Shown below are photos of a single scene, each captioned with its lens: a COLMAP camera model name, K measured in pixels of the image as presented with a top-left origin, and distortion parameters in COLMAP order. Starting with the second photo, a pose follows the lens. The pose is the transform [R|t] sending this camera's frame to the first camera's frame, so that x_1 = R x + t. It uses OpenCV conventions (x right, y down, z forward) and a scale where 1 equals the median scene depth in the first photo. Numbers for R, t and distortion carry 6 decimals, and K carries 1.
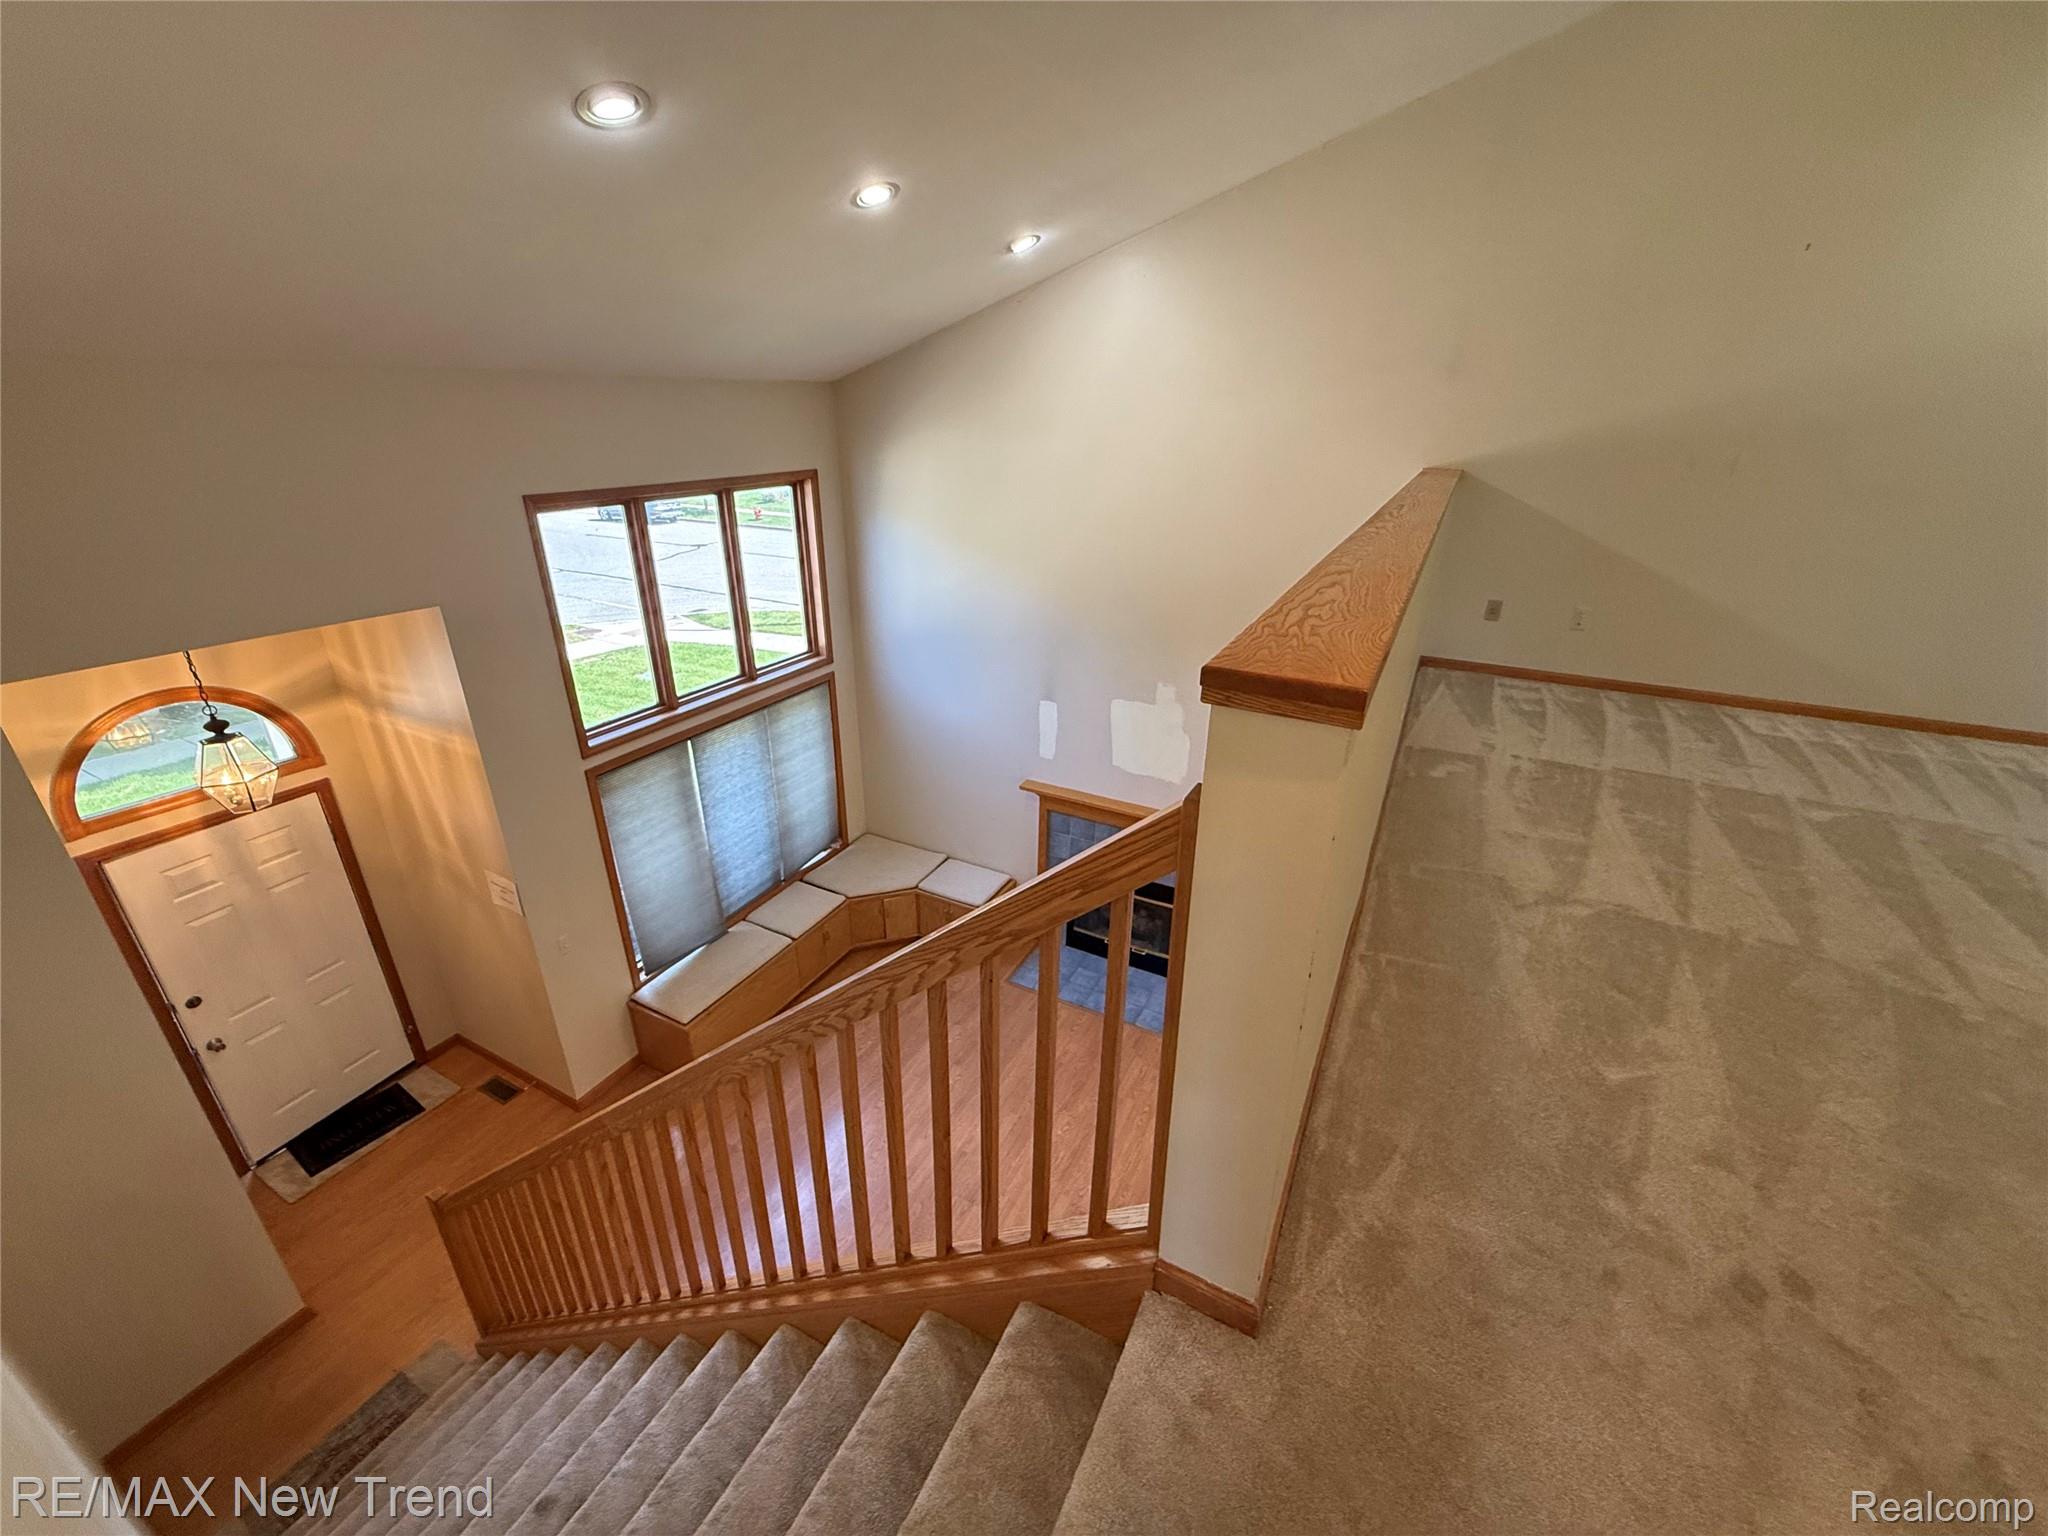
lens RADIAL K [[816.7, 0, 1024.0], [0, 816.7, 768.0], [0, 0, 1]] dist [0.001190, 0.000011]
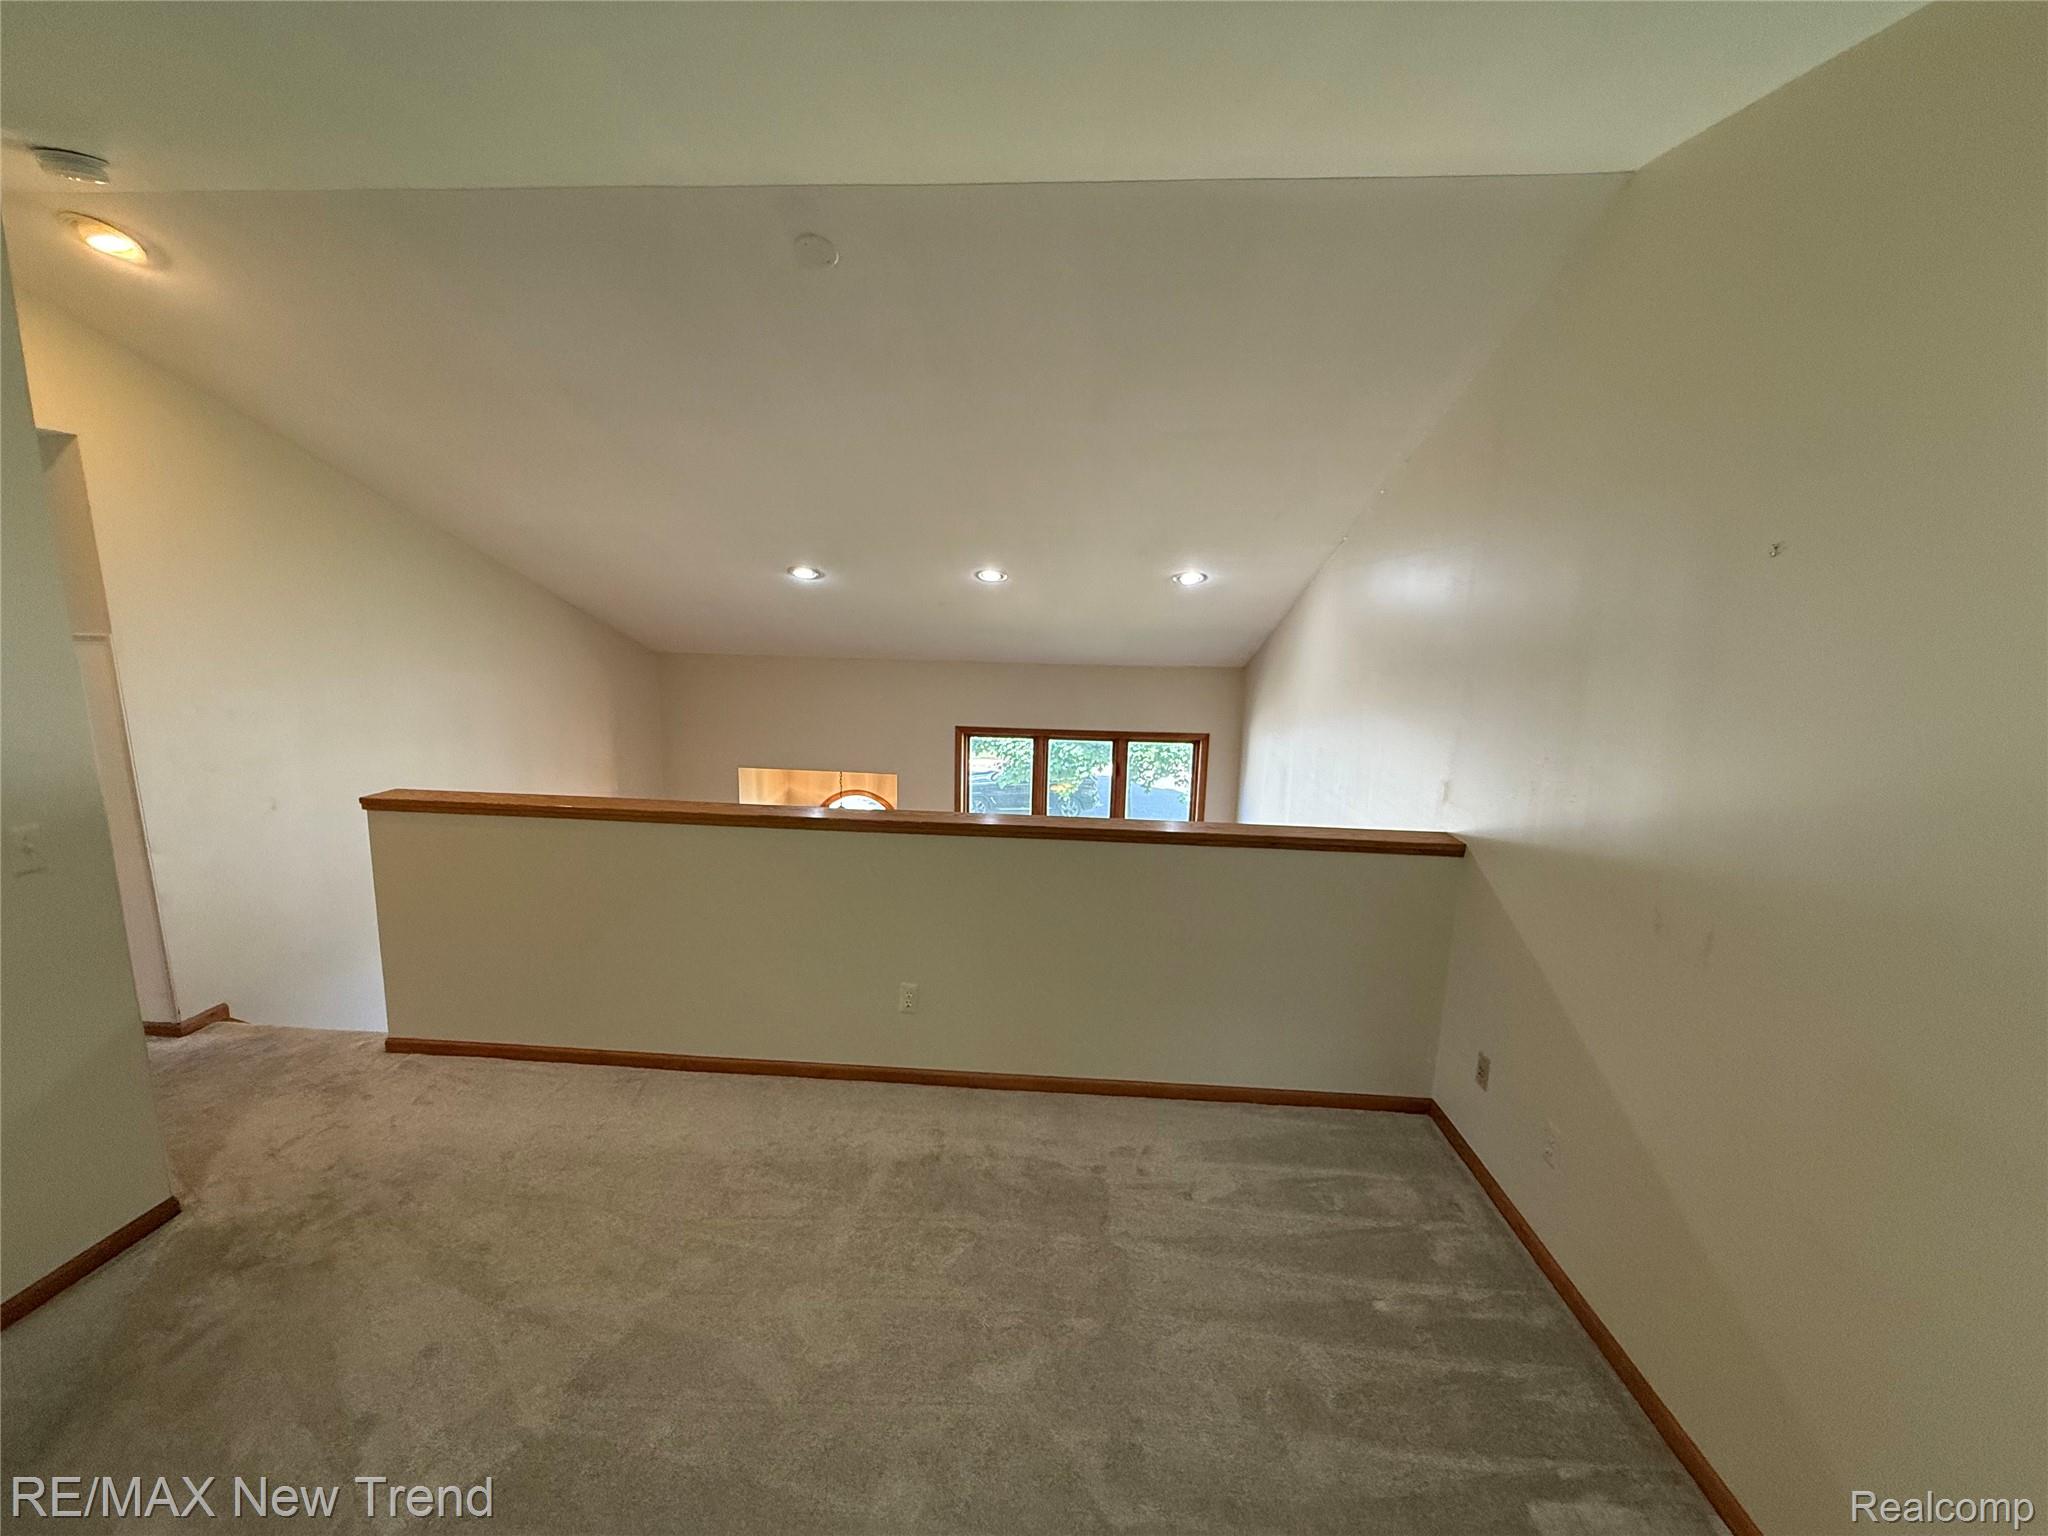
lens RADIAL K [[816.7, 0, 1024.0], [0, 816.7, 768.0], [0, 0, 1]] dist [0.001190, 0.000011]
pose [[0.410969, 0.159768, -0.897540, 0.998966], [-0.394078, 0.918922, -0.016868, -0.269226], [0.822075, 0.360633, 0.440610, 0.372569]]
